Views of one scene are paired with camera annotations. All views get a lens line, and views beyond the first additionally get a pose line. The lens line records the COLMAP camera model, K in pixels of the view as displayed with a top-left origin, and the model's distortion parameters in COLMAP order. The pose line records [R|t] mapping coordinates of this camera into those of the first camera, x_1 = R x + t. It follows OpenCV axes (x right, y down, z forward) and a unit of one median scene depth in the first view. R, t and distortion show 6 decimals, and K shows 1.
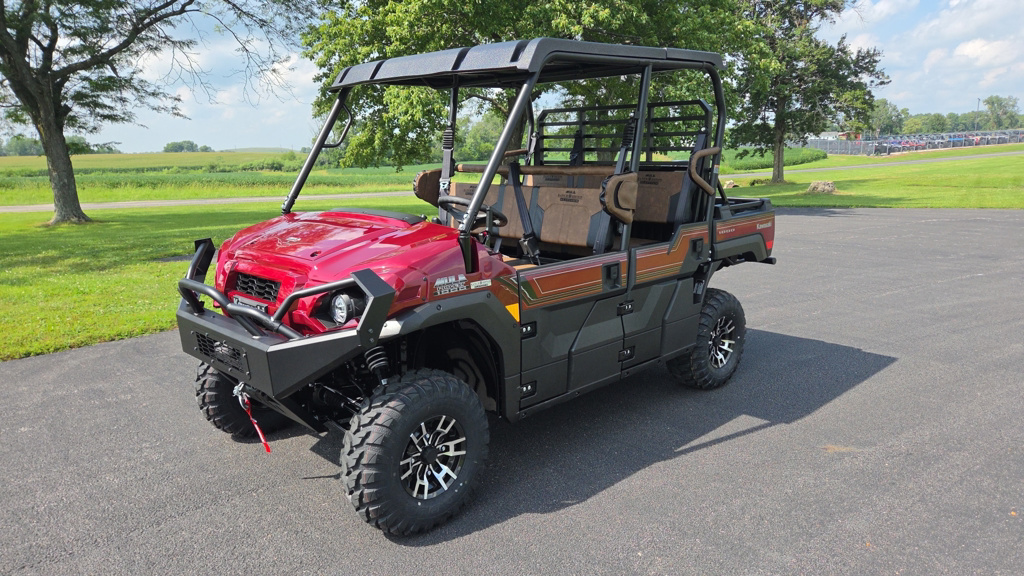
lens RADIAL K [[726.2, 0, 513.2], [0, 726.2, 291.2], [0, 0, 1]] dist [-0.005395, 0.000096]
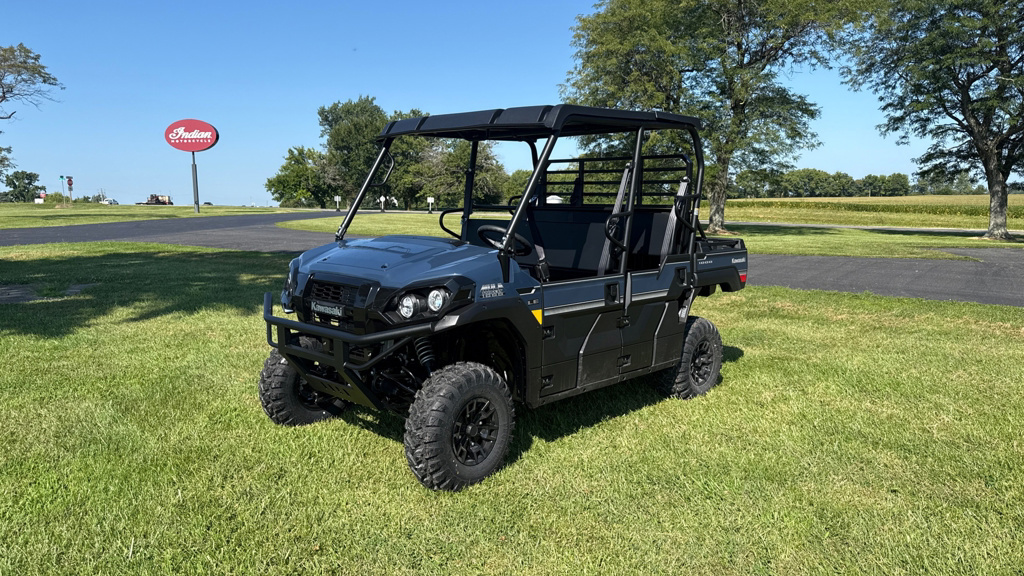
lens RADIAL K [[777.6, 0, 493.7], [0, 777.6, 285.8], [0, 0, 1]] dist [0.002478, 0.000174]
pose [[0.999602, 0.019742, 0.020128, -0.083770], [-0.017937, 0.996114, -0.086230, 0.075855], [-0.021752, 0.085834, 0.996072, -0.275262]]
